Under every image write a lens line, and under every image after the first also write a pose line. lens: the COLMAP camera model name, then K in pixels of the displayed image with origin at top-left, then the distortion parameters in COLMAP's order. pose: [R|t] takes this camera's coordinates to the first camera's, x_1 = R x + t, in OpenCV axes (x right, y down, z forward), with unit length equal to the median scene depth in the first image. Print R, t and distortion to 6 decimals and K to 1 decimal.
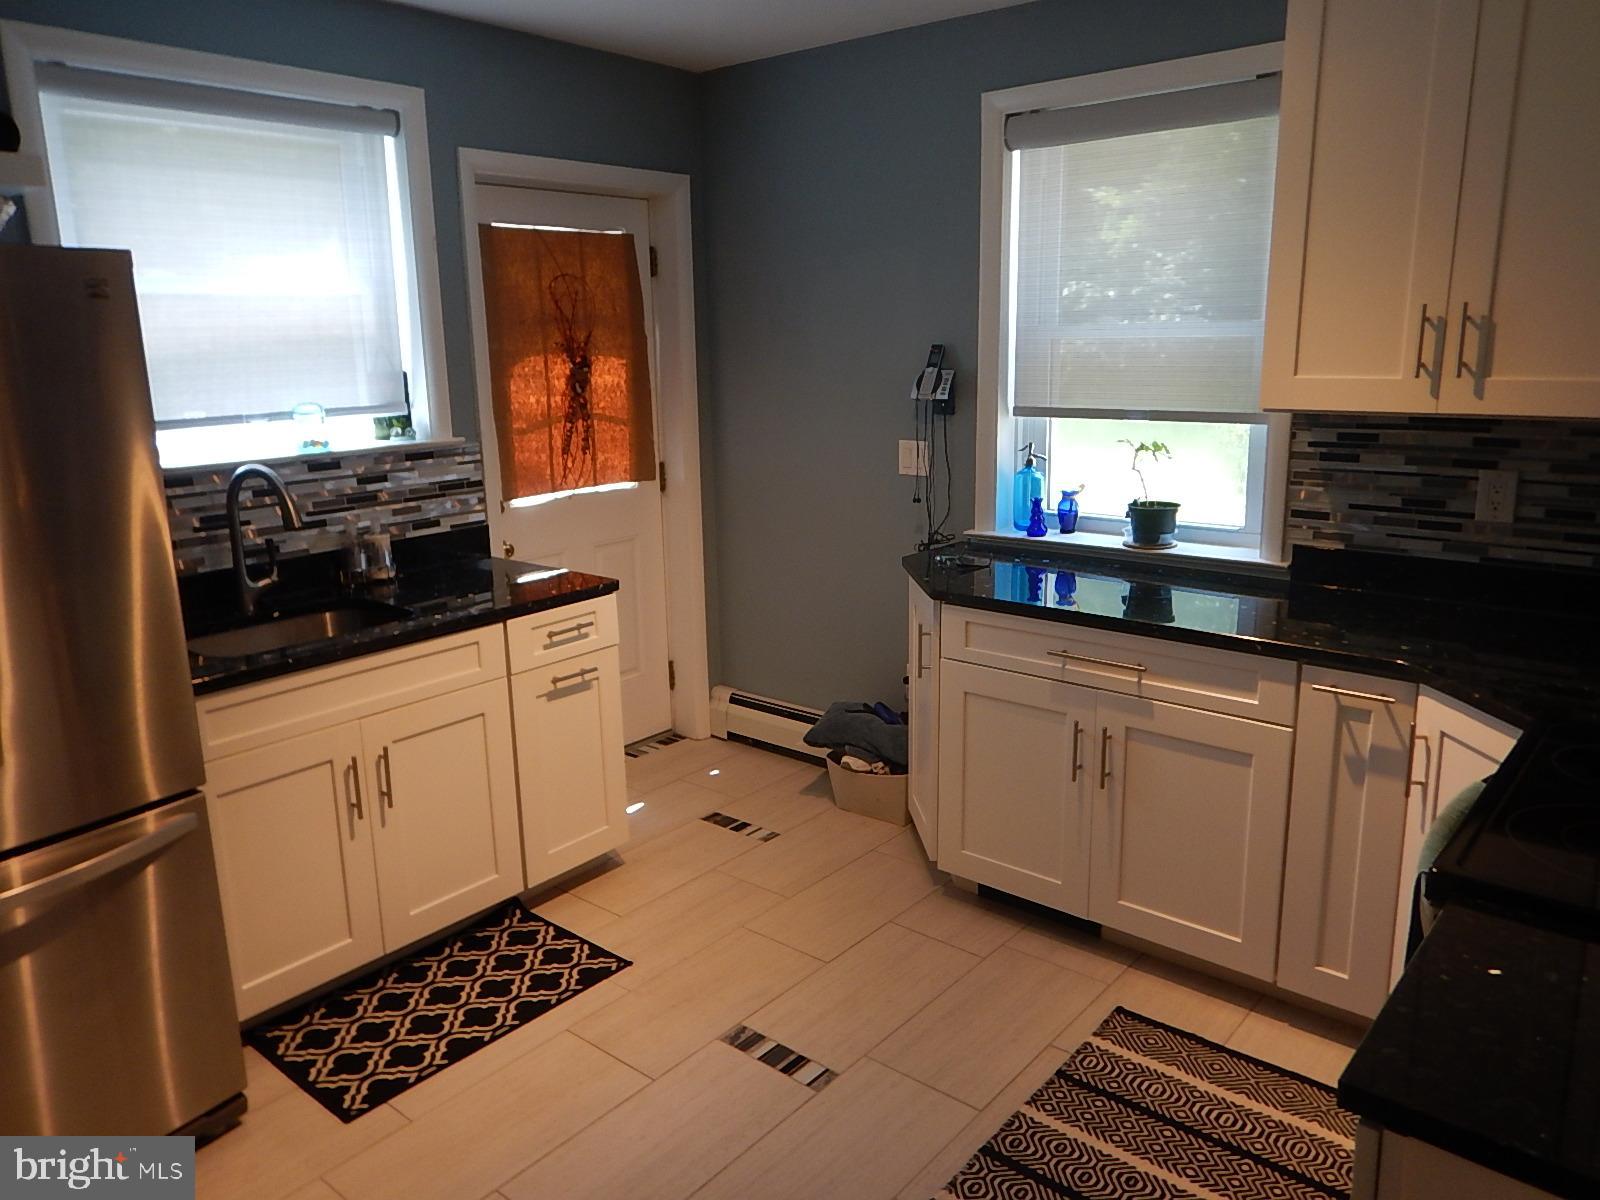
lens RADIAL K [[1135.7, 0, 797.1], [0, 1135.7, 581.7], [0, 0, 1]] dist [-0.004026, -0.000271]
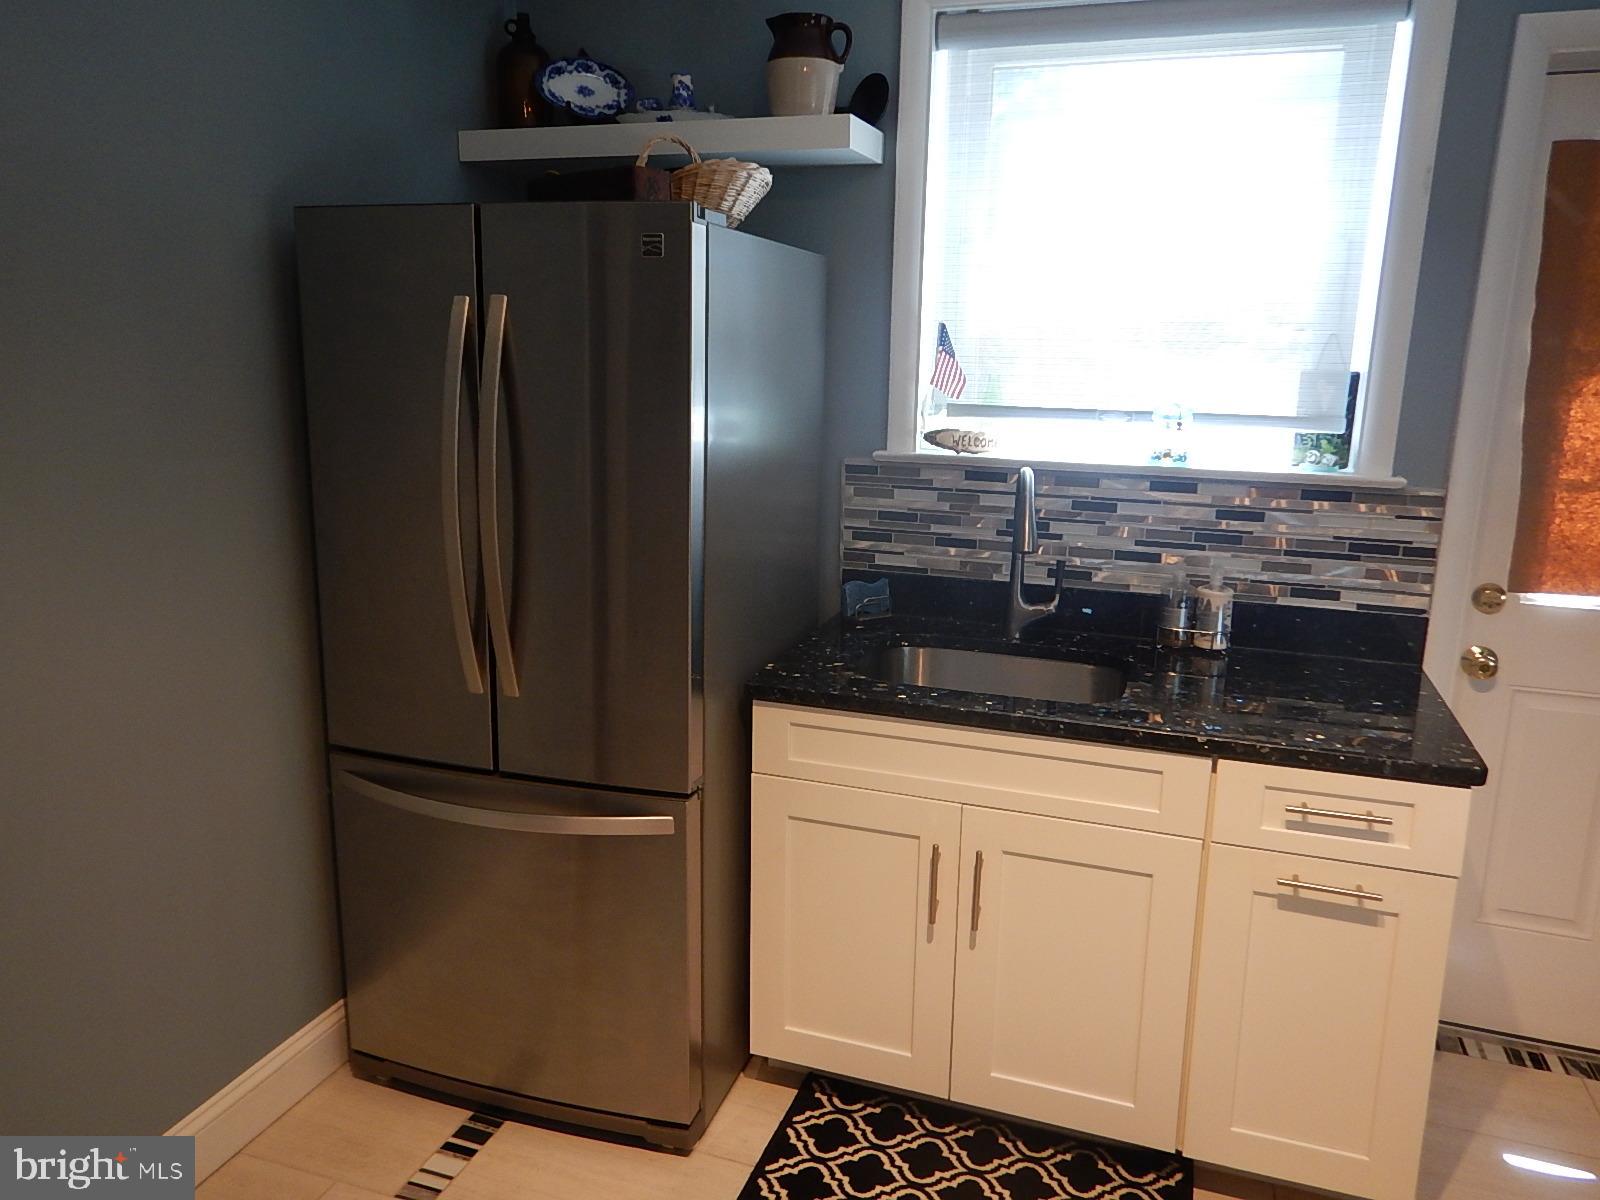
lens RADIAL K [[1135.7, 0, 797.1], [0, 1135.7, 581.7], [0, 0, 1]] dist [-0.004026, -0.000271]
pose [[0.350089, 0.222765, -0.909842, 0.234523], [-0.225280, 0.962825, 0.149054, -0.109888], [0.909223, 0.152787, 0.387259, 0.548250]]
